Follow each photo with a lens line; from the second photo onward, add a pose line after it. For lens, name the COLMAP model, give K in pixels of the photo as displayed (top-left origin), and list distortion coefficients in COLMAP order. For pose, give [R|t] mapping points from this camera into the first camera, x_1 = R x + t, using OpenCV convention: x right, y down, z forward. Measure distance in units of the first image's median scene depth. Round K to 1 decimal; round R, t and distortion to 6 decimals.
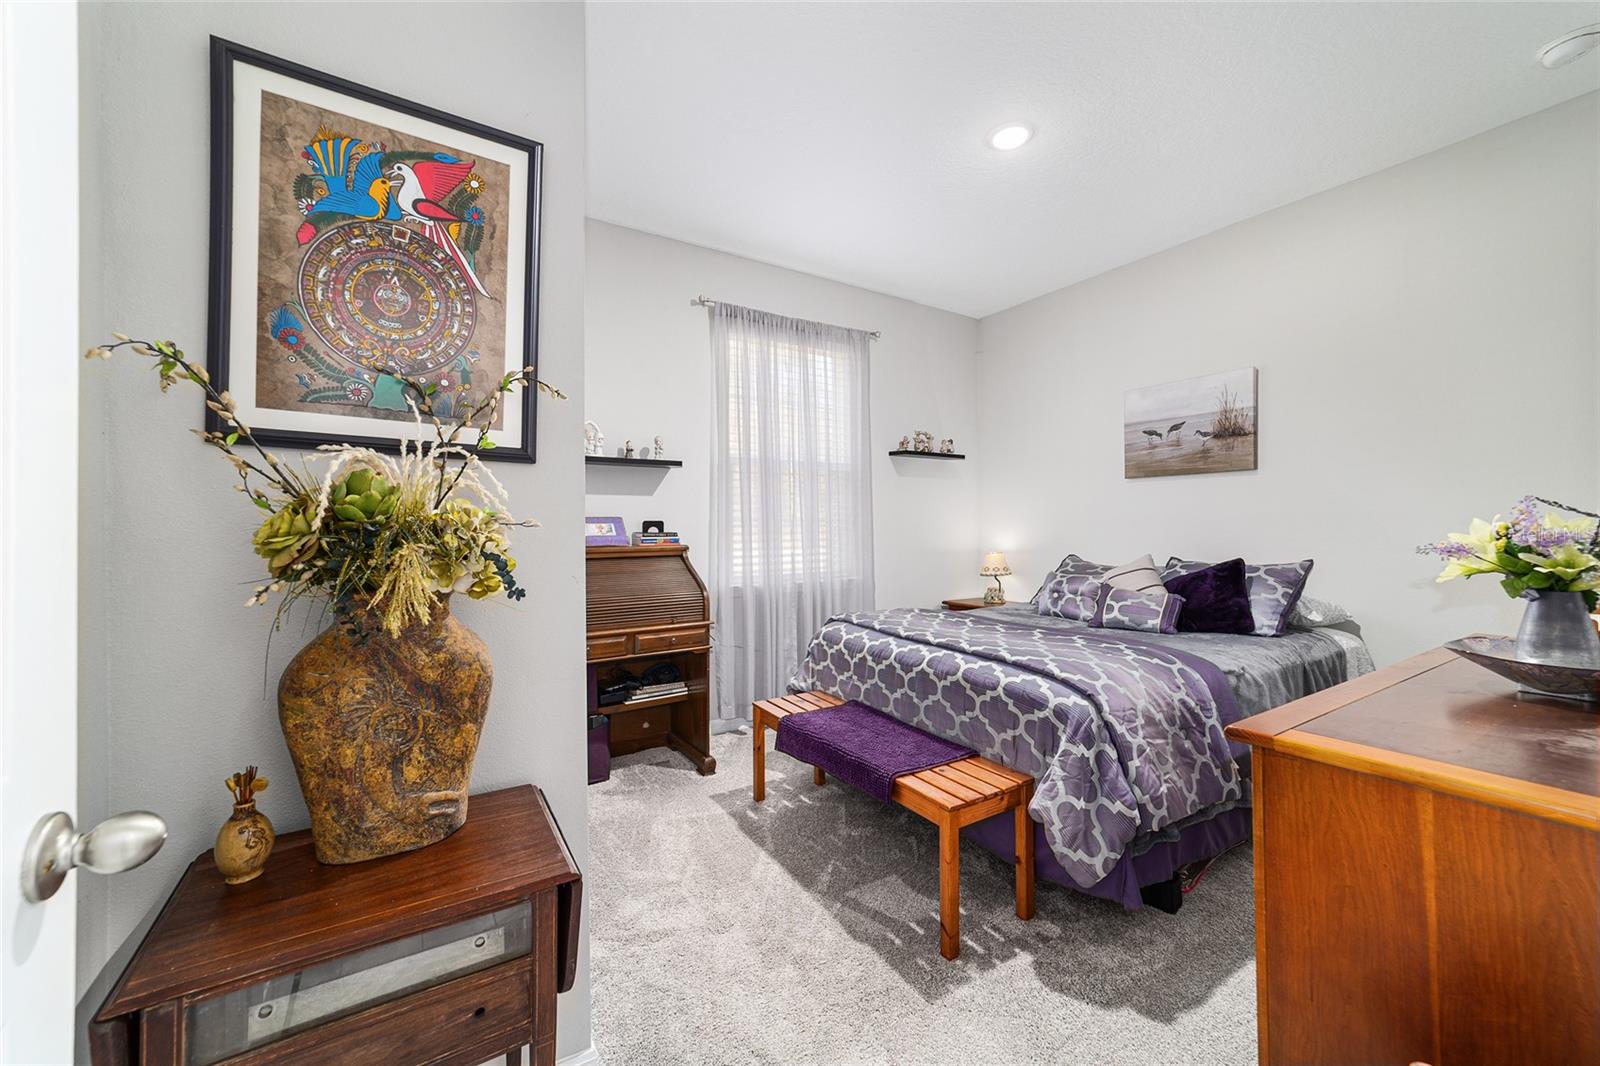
lens RADIAL K [[612.6, 0, 795.6], [0, 612.6, 528.8], [0, 0, 1]] dist [-0.001224, 0.000616]
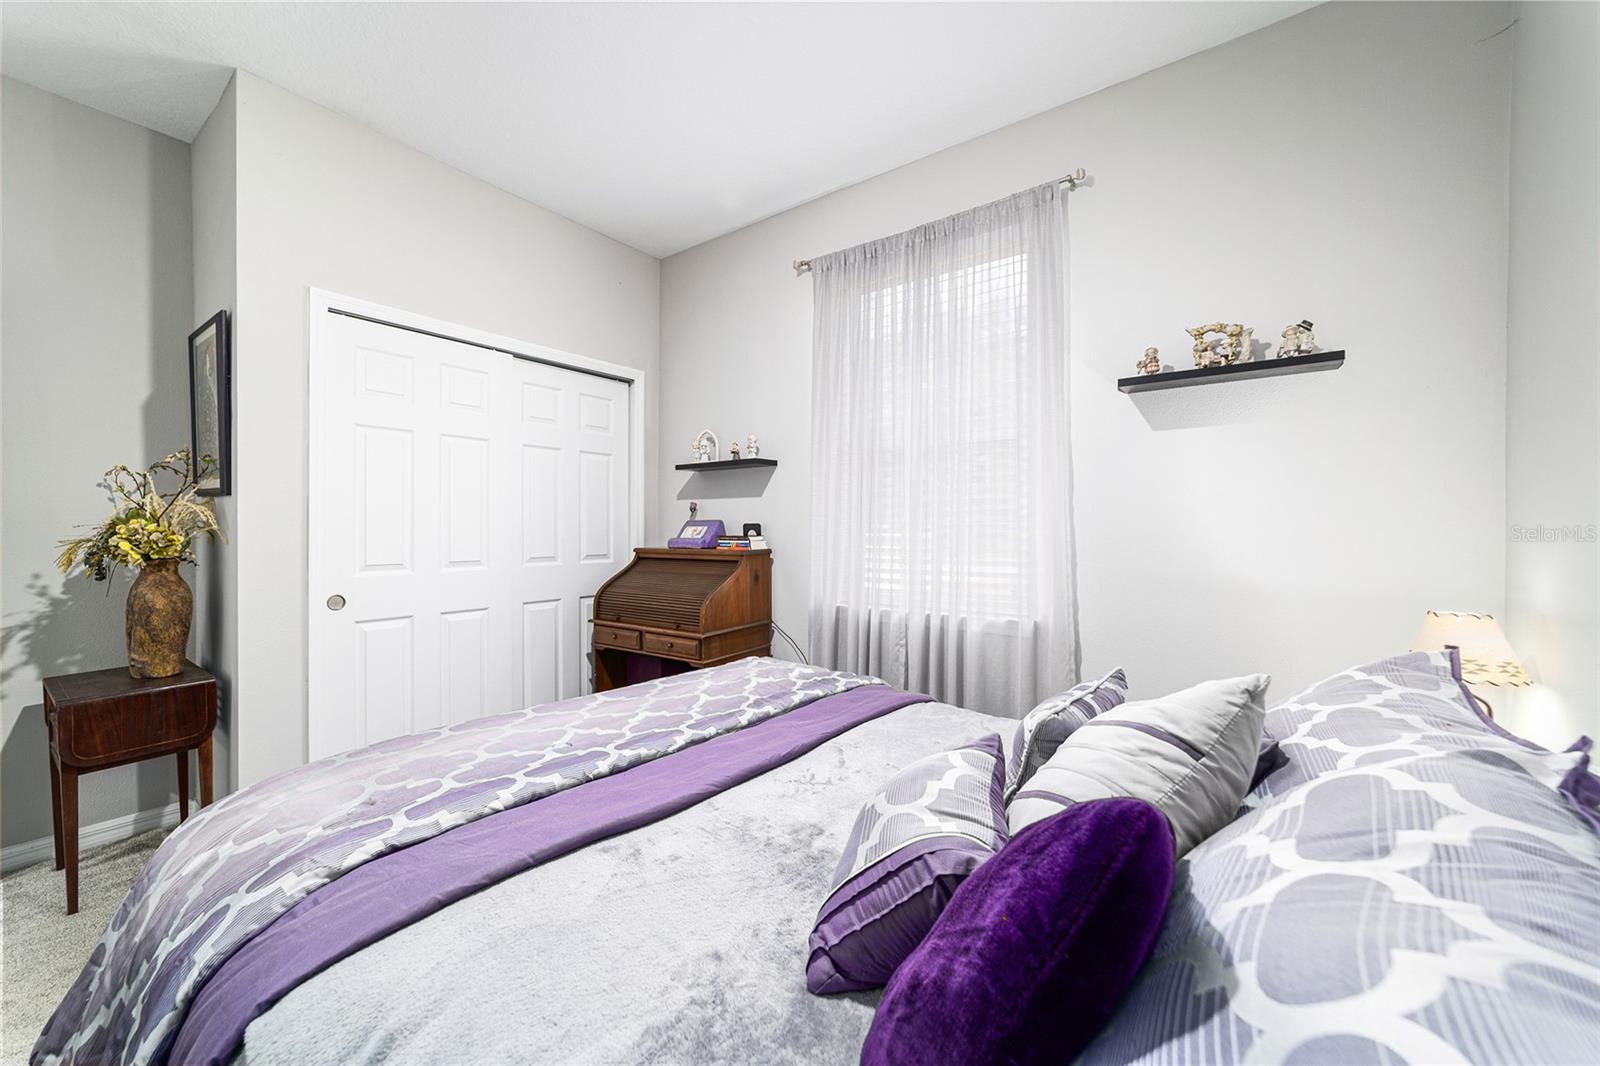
lens RADIAL K [[612.6, 0, 801.6], [0, 612.6, 529.7], [0, 0, 1]] dist [-0.001224, 0.000616]
pose [[0.379881, 0.009272, -0.924989, 0.623488], [-0.001189, 0.999954, 0.009535, -0.011221], [0.925034, -0.002523, 0.379875, 0.652194]]
